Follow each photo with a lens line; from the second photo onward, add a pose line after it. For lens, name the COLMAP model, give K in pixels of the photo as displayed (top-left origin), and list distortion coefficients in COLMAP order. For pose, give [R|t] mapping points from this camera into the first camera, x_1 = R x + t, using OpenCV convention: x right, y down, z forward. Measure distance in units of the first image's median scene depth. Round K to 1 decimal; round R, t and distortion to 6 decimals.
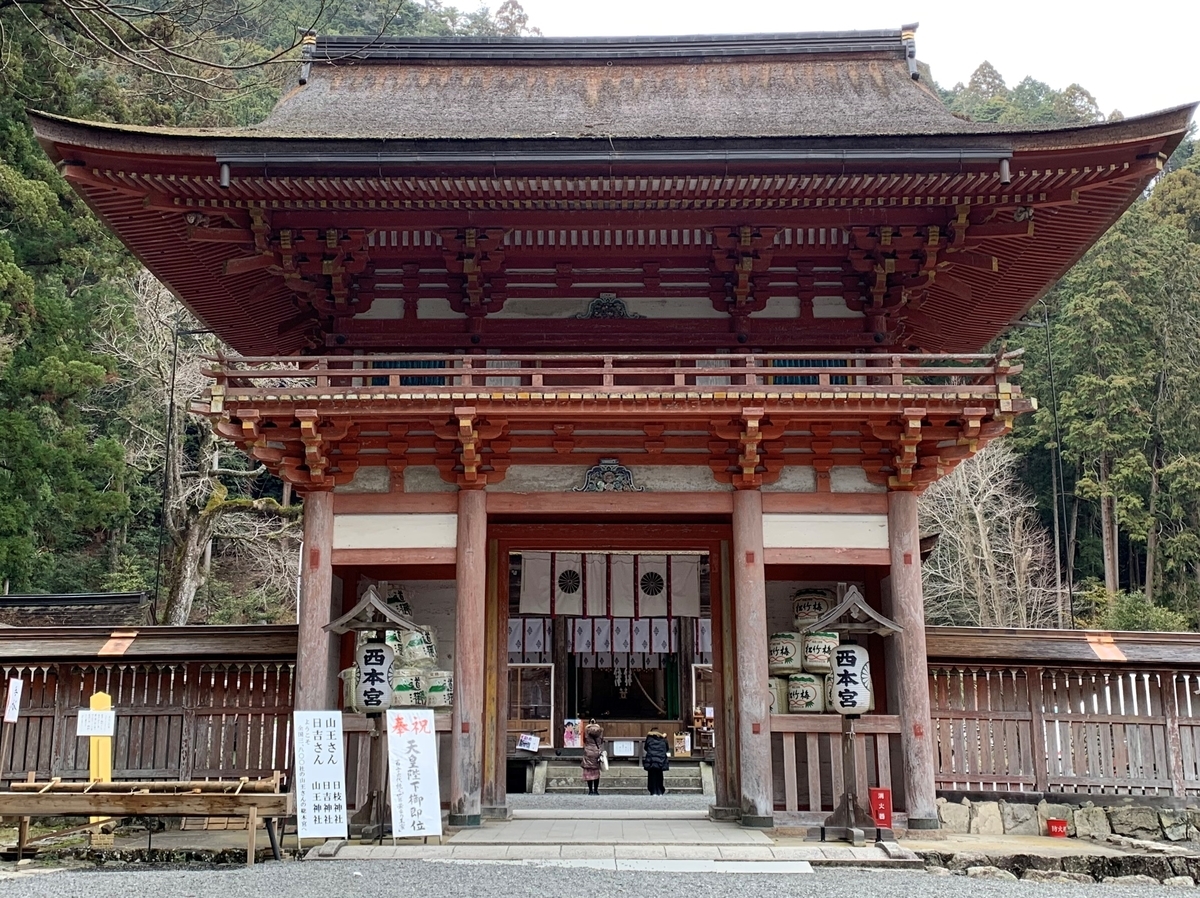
lens RADIAL K [[1443.4, 0, 563.6], [0, 1443.4, 357.9], [0, 0, 1]] dist [0.060282, 0.000000]
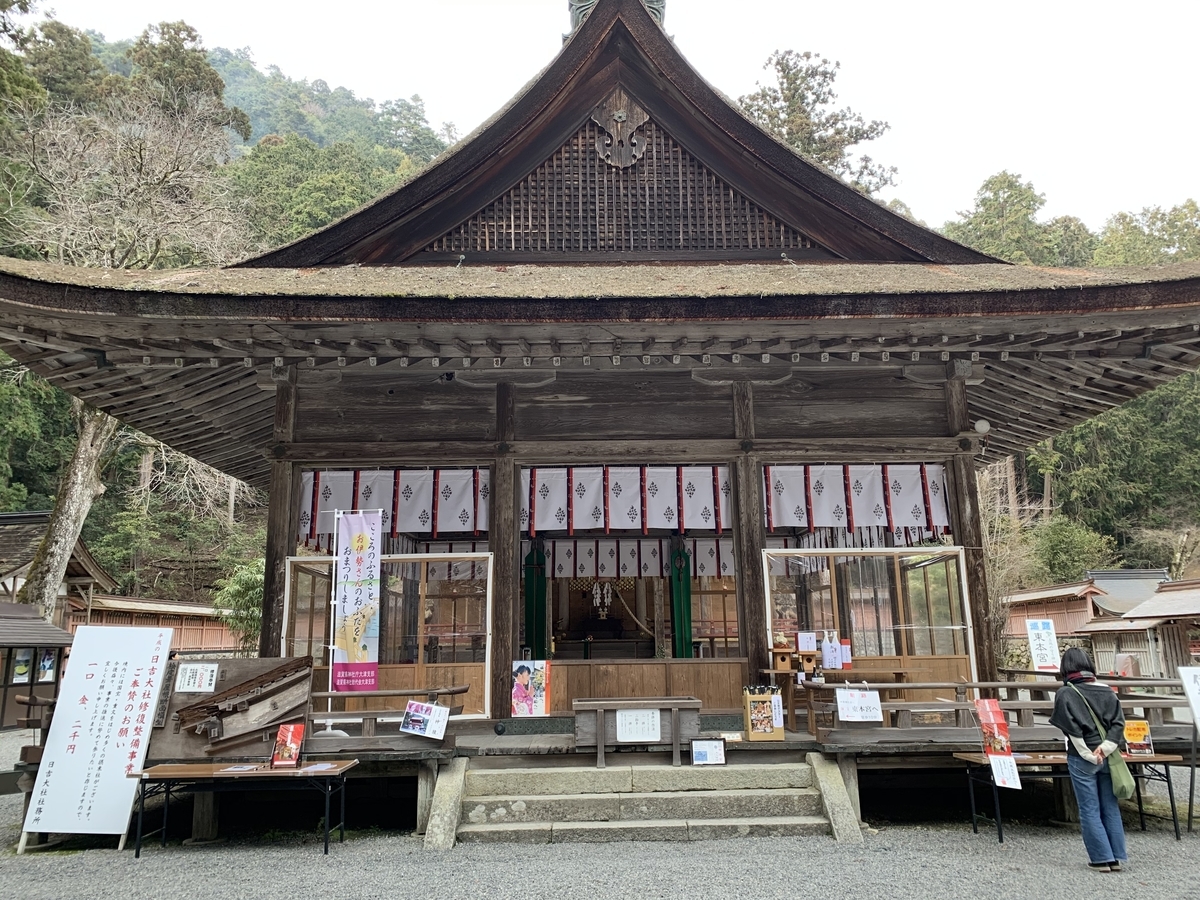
lens RADIAL K [[894.6, 0, 601.3], [0, 894.6, 452.2], [0, 0, 1]] dist [0.029896, -0.006218]
pose [[0.998358, -0.006017, 0.056964, 0.014550], [0.003444, 0.998974, 0.045158, 0.172085], [-0.057177, -0.044888, 0.997354, 0.728012]]
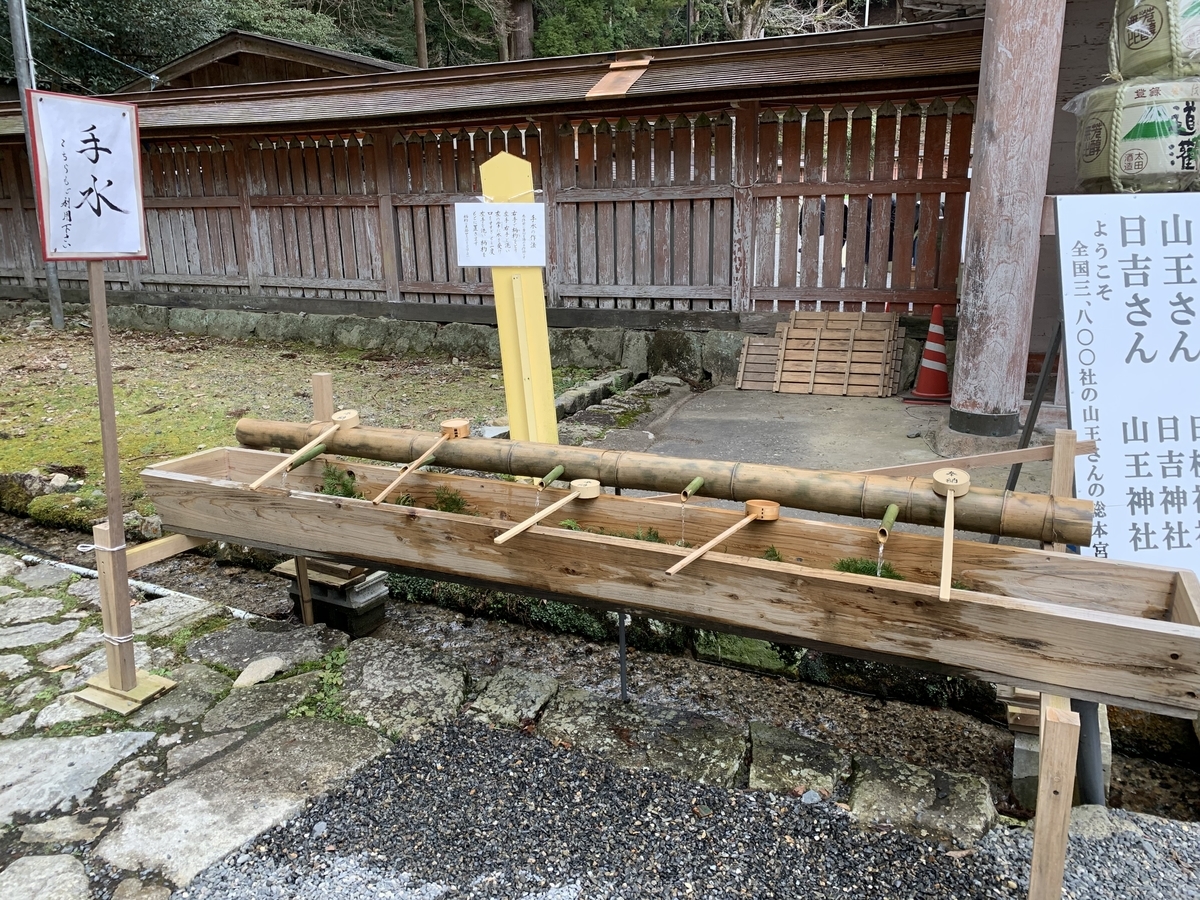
lens RADIAL K [[894.6, 0, 602.0], [0, 894.6, 452.7], [0, 0, 1]] dist [0.029896, -0.006218]
pose [[0.919294, 0.088658, -0.383456, -0.101550], [0.117020, 0.868663, 0.481385, 0.096520], [0.375773, -0.487406, 0.788181, 0.404410]]
